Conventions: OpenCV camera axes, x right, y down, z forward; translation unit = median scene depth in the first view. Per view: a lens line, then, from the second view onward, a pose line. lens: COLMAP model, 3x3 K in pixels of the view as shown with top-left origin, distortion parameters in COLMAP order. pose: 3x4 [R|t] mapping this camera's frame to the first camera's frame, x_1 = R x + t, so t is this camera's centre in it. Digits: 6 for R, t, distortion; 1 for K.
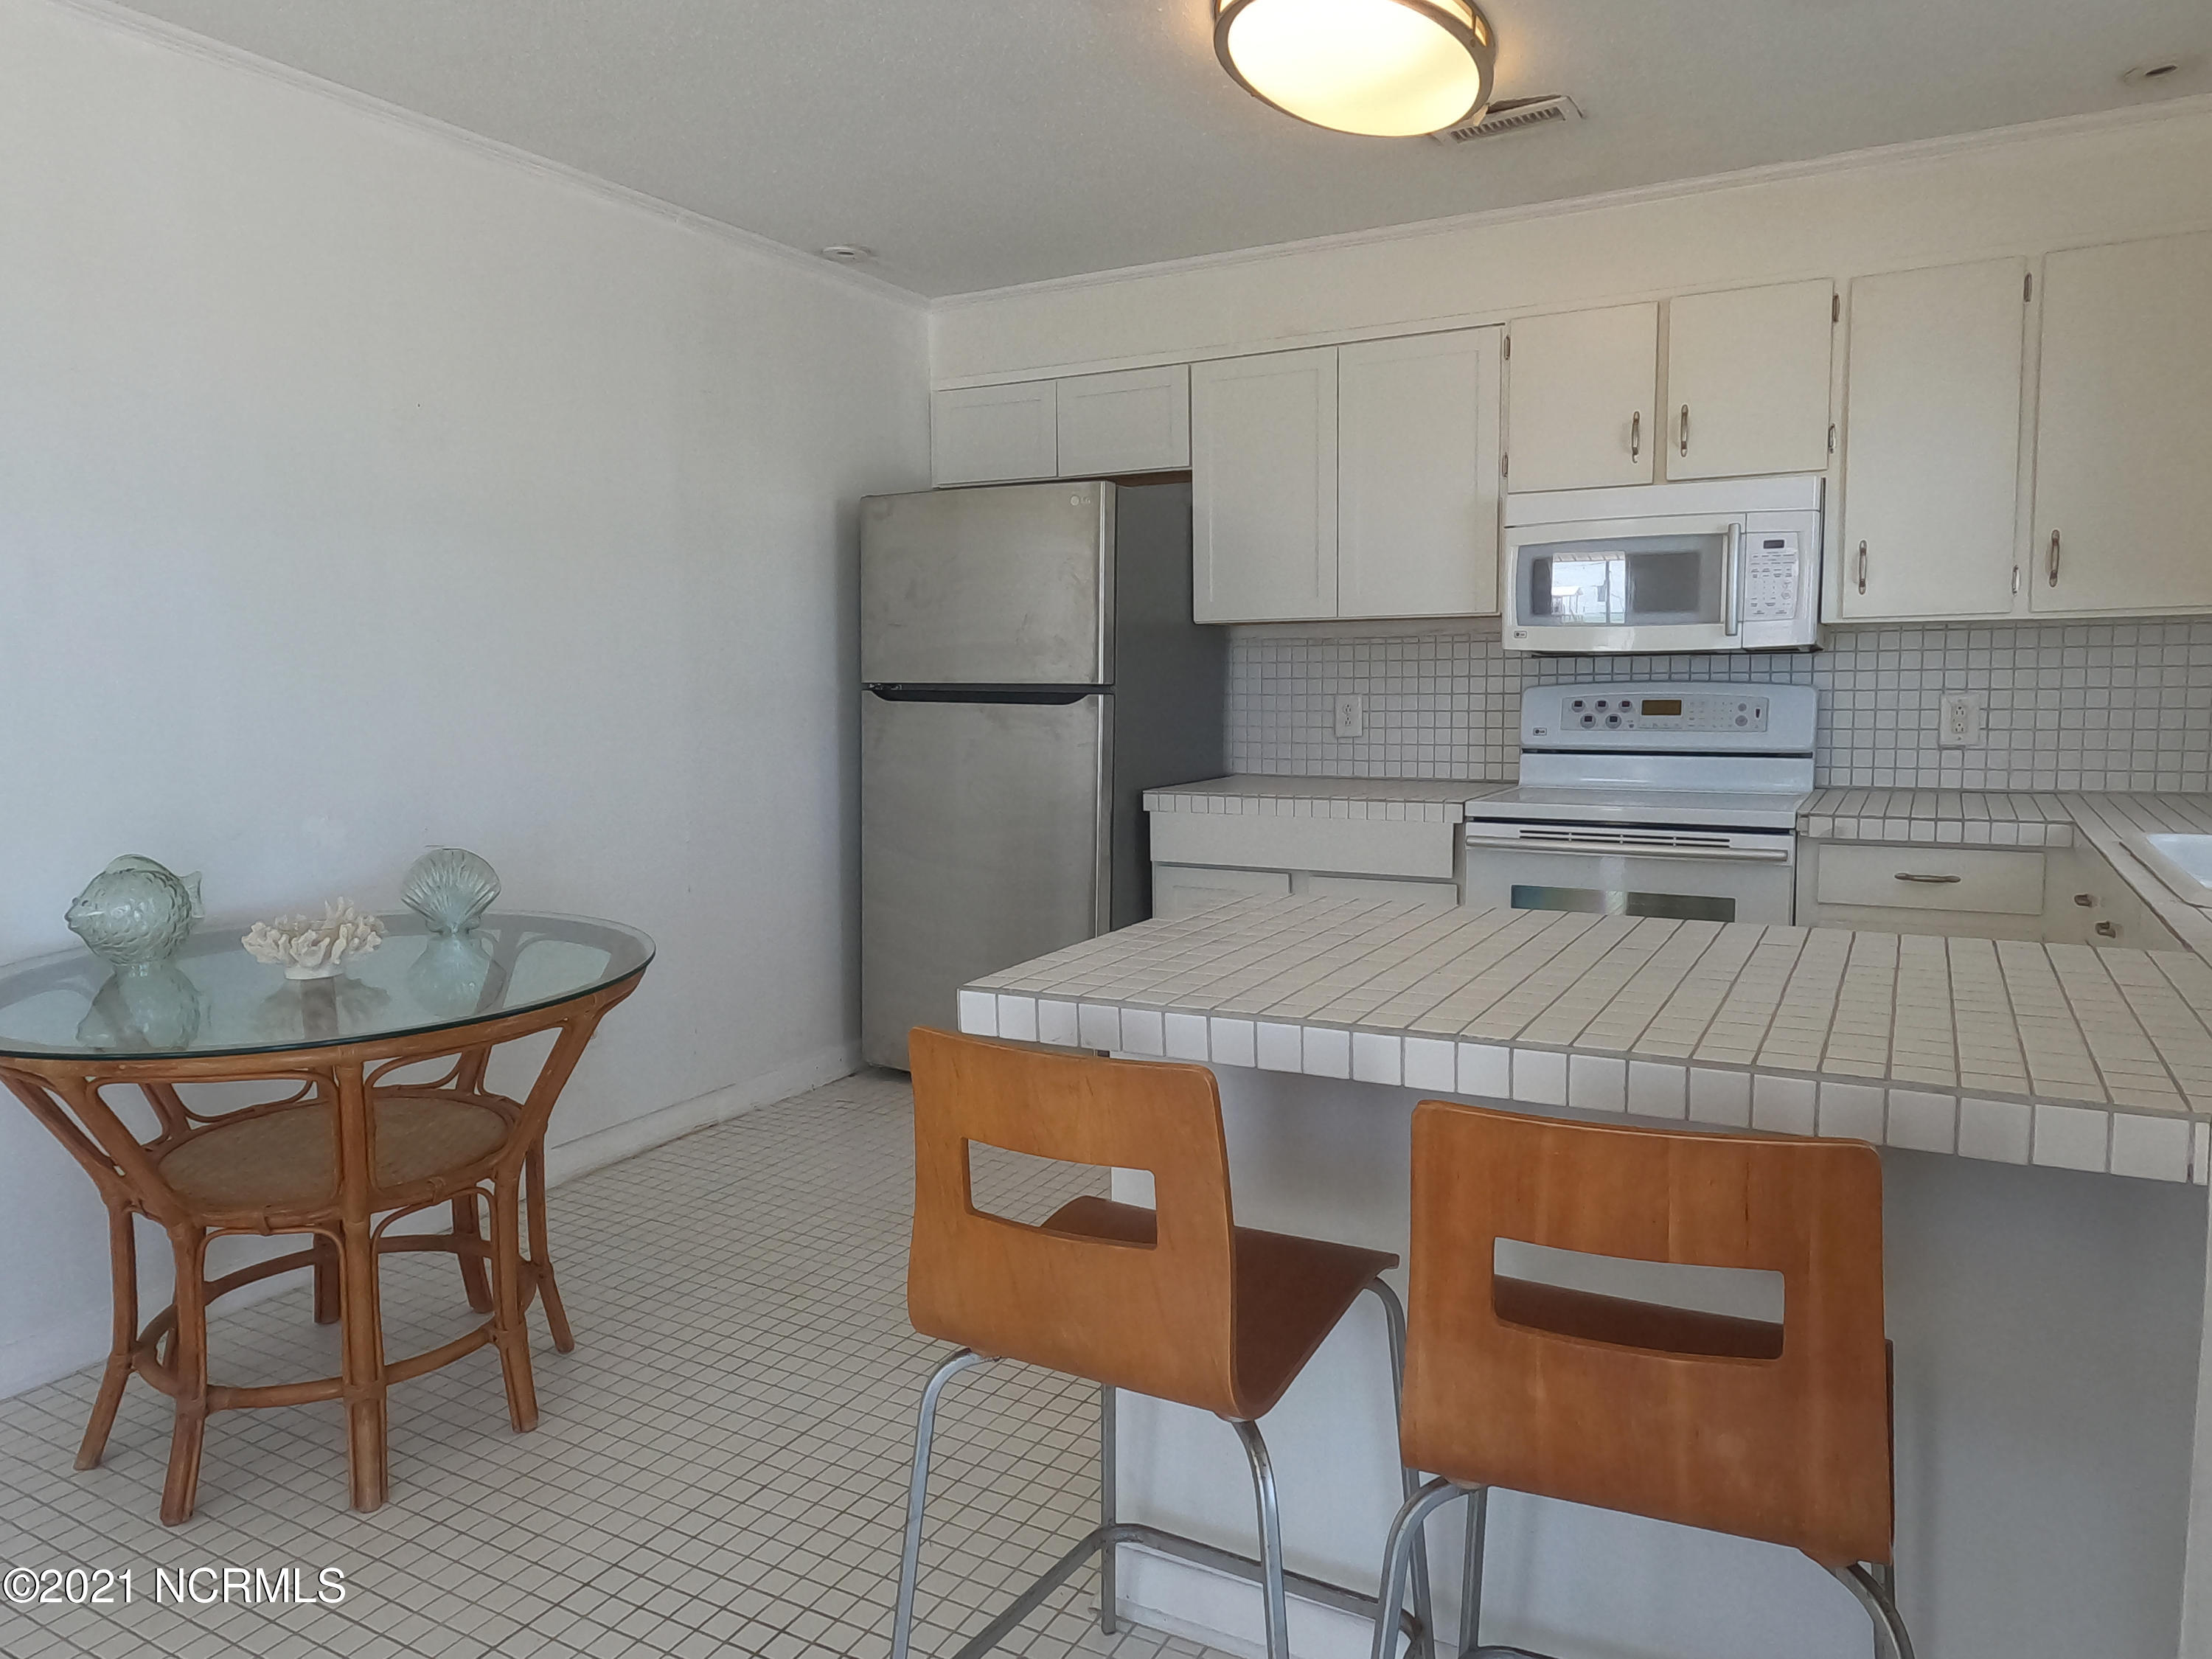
lens RADIAL K [[1492.8, 0, 1106.0], [0, 1492.8, 829.5], [0, 0, 1]] dist [0.002819, -0.005583]
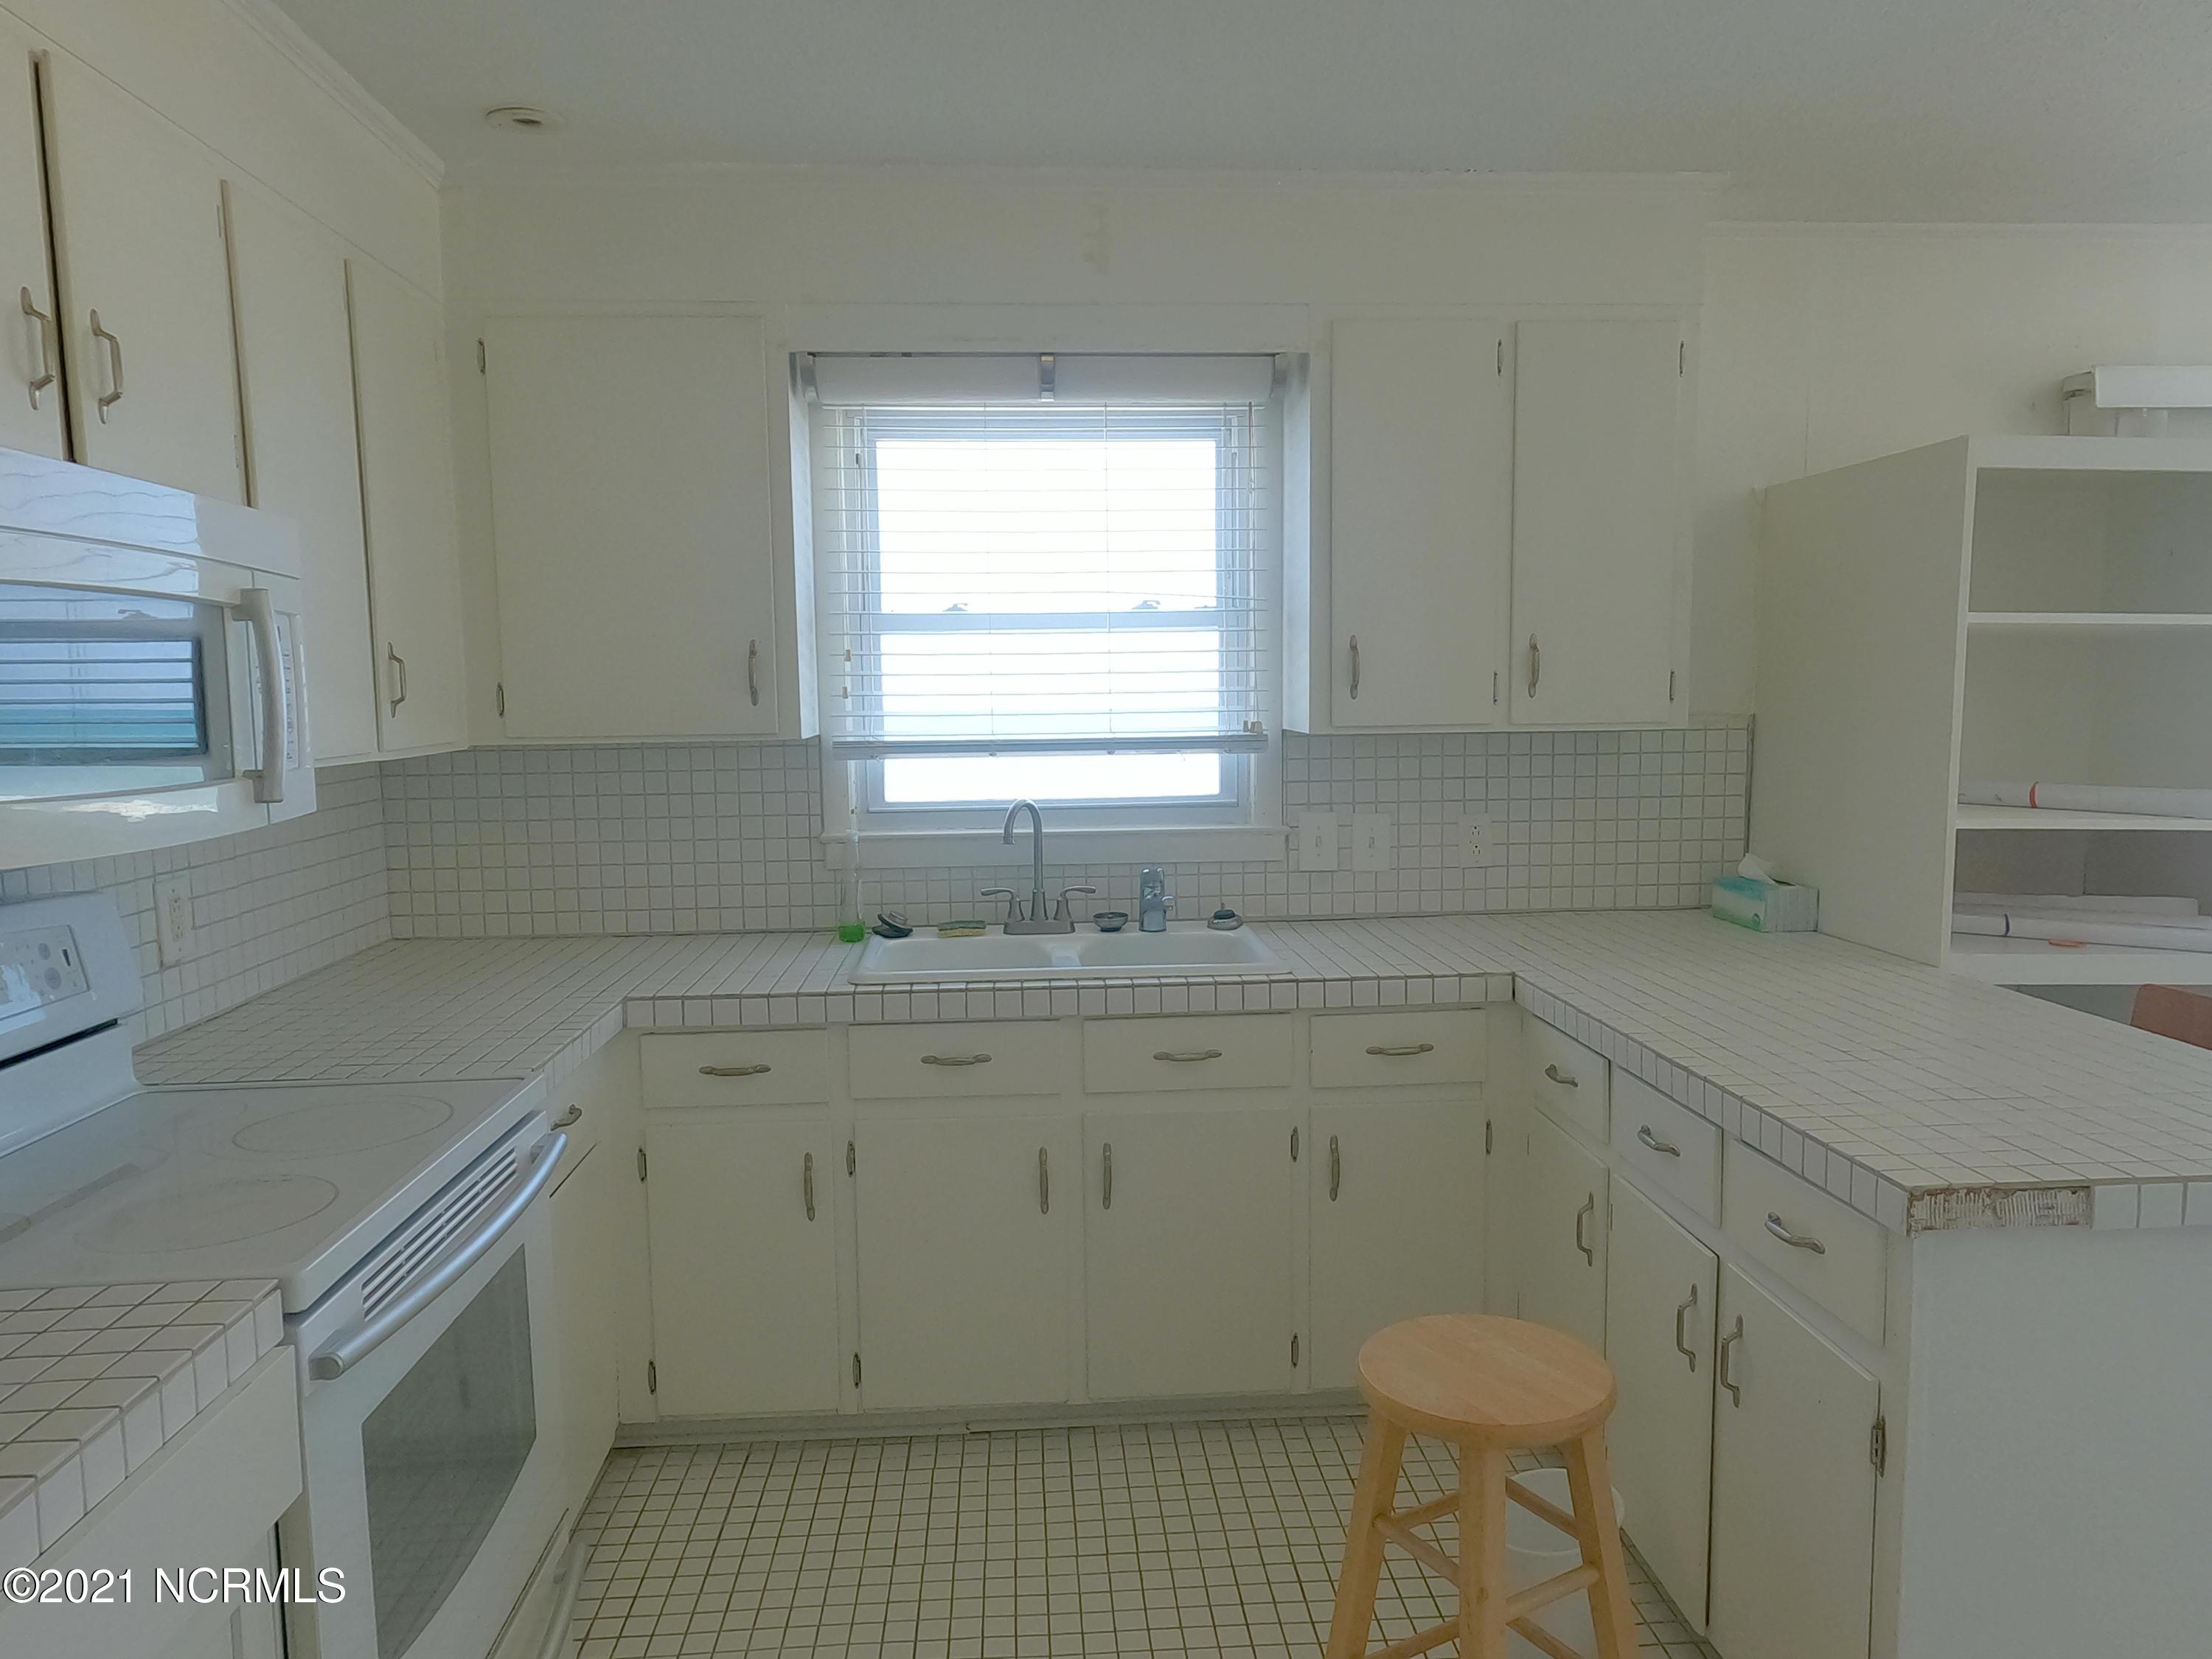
lens RADIAL K [[1492.8, 0, 1106.0], [0, 1492.8, 829.5], [0, 0, 1]] dist [0.002819, -0.005583]
pose [[-0.539679, -0.055861, 0.840016, -0.163824], [0.112850, 0.983991, 0.137937, -0.149098], [-0.834273, 0.169237, -0.524735, 0.966278]]
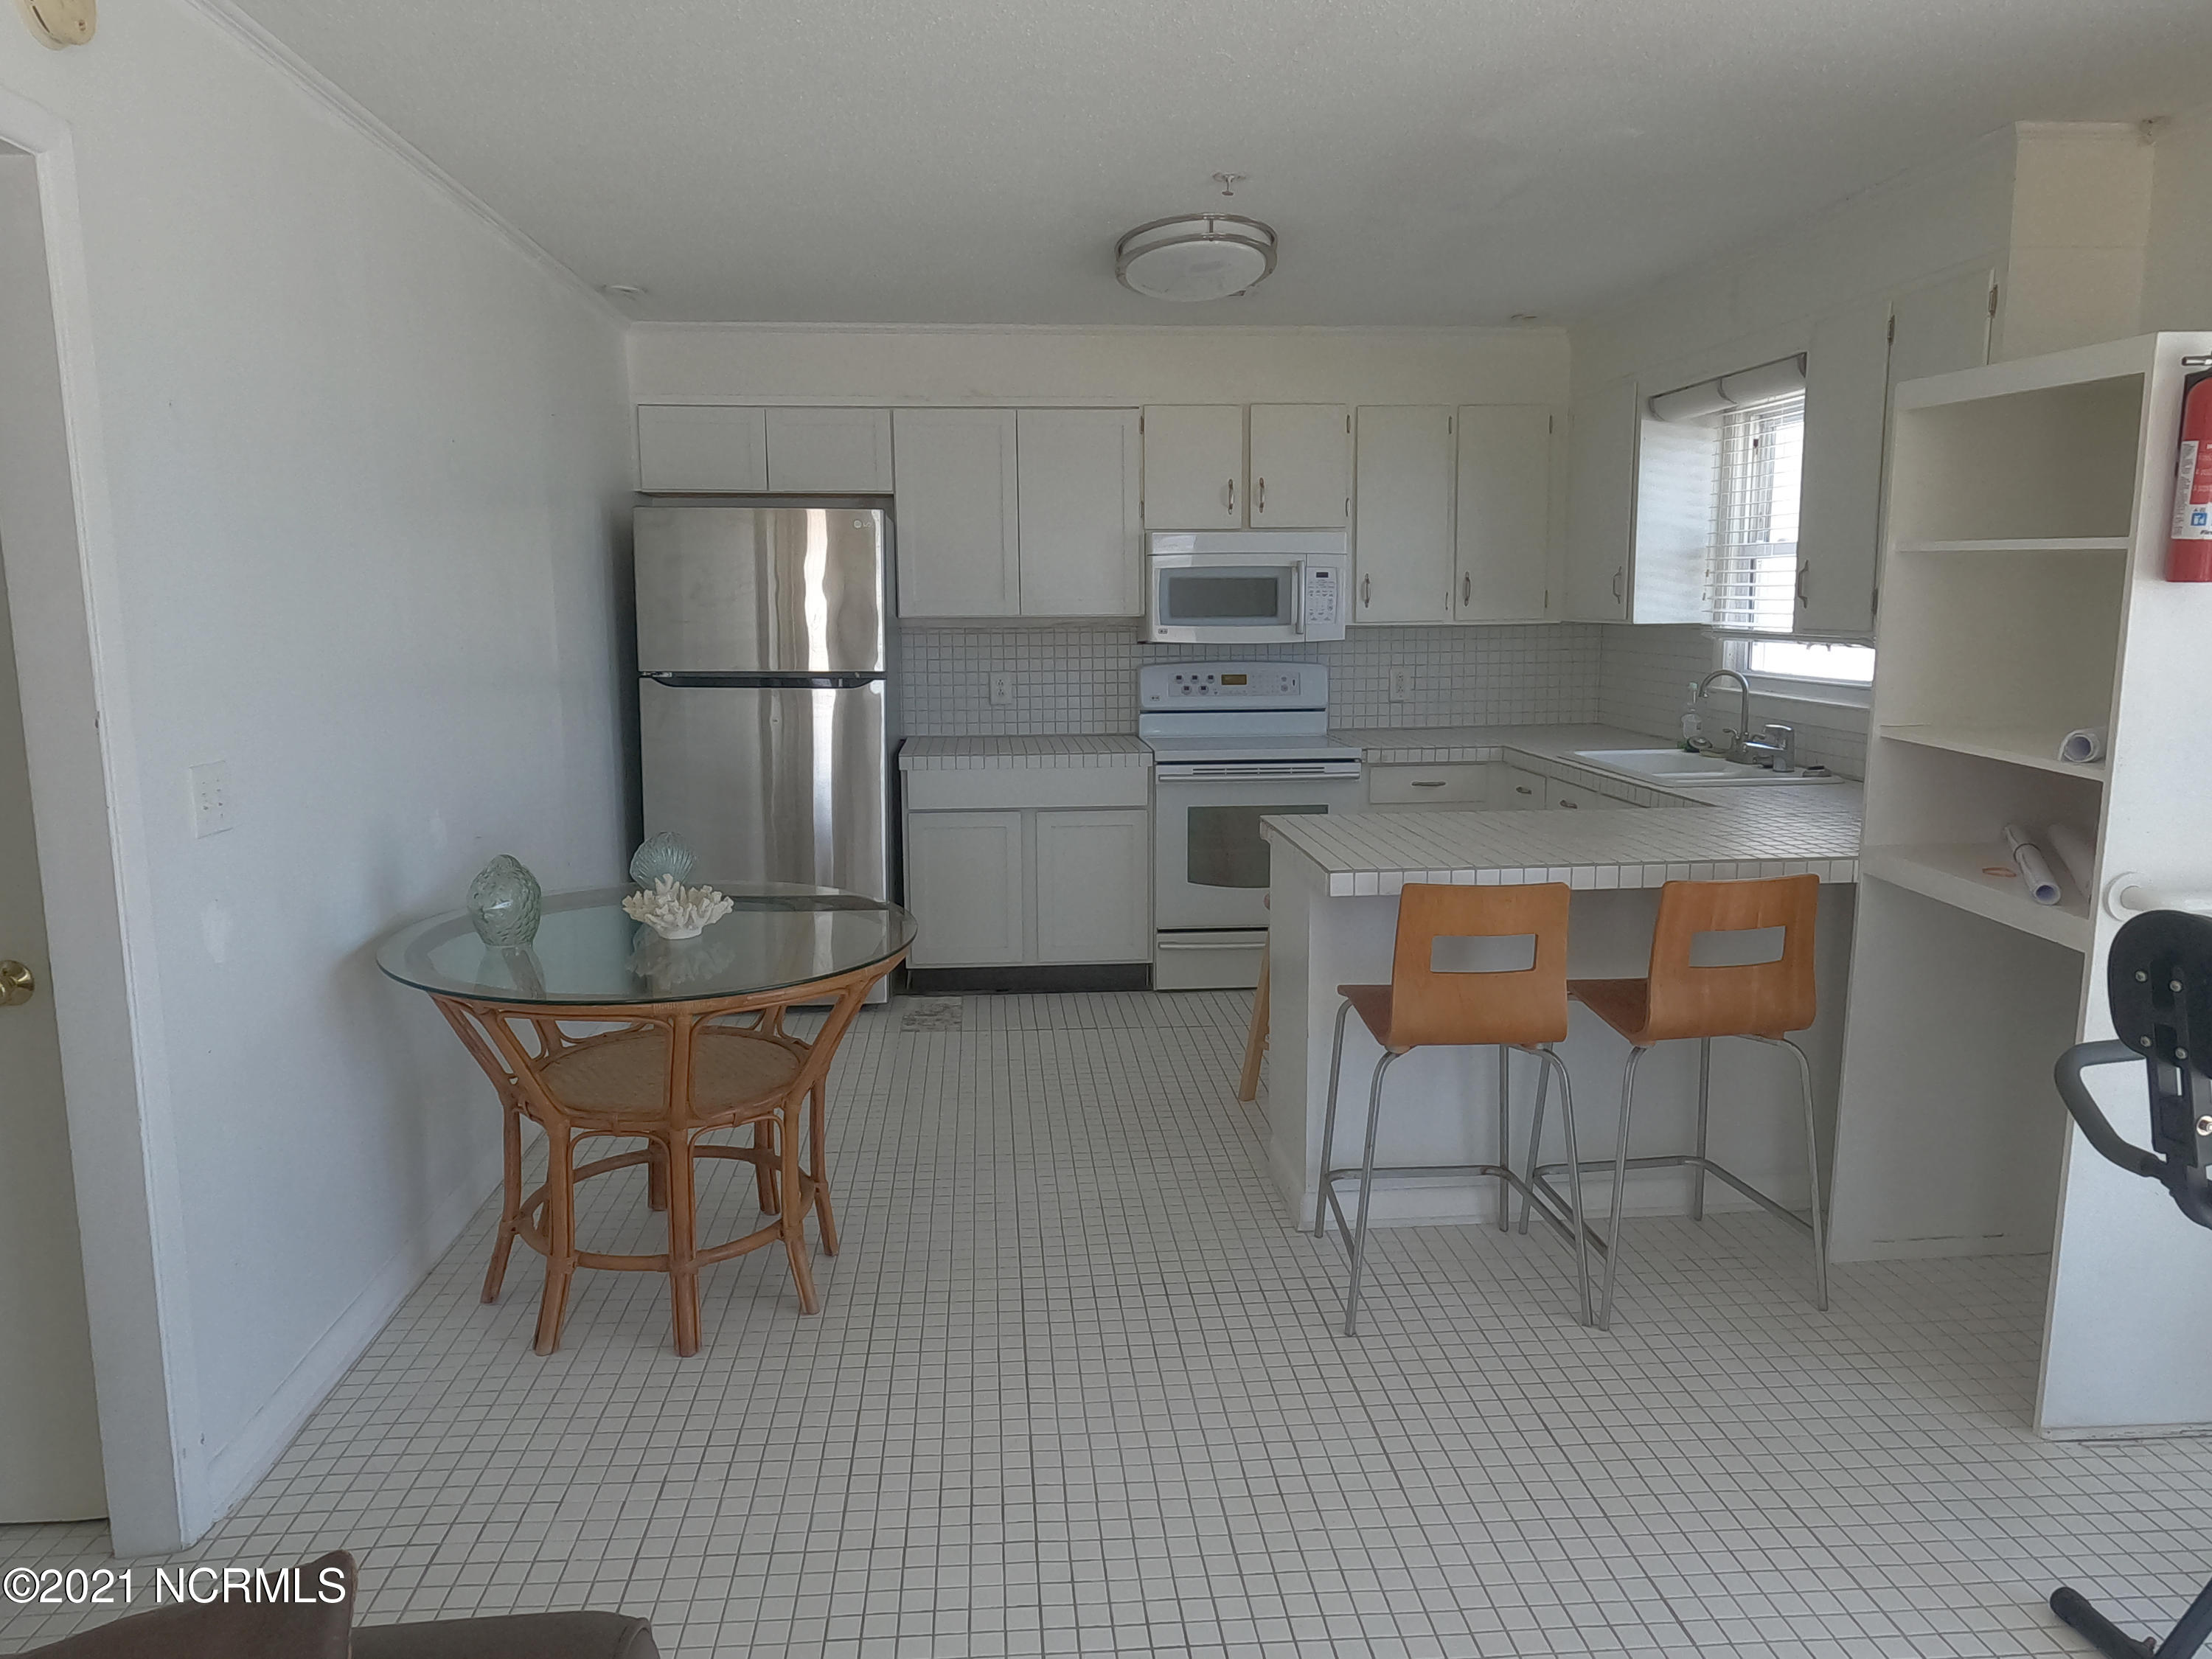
lens RADIAL K [[1492.8, 0, 1106.0], [0, 1492.8, 829.5], [0, 0, 1]] dist [0.002819, -0.005583]
pose [[0.833705, -0.078442, 0.546610, -0.560360], [0.054960, 0.996731, 0.059212, -0.029681], [-0.549468, -0.019324, 0.835291, -0.160652]]
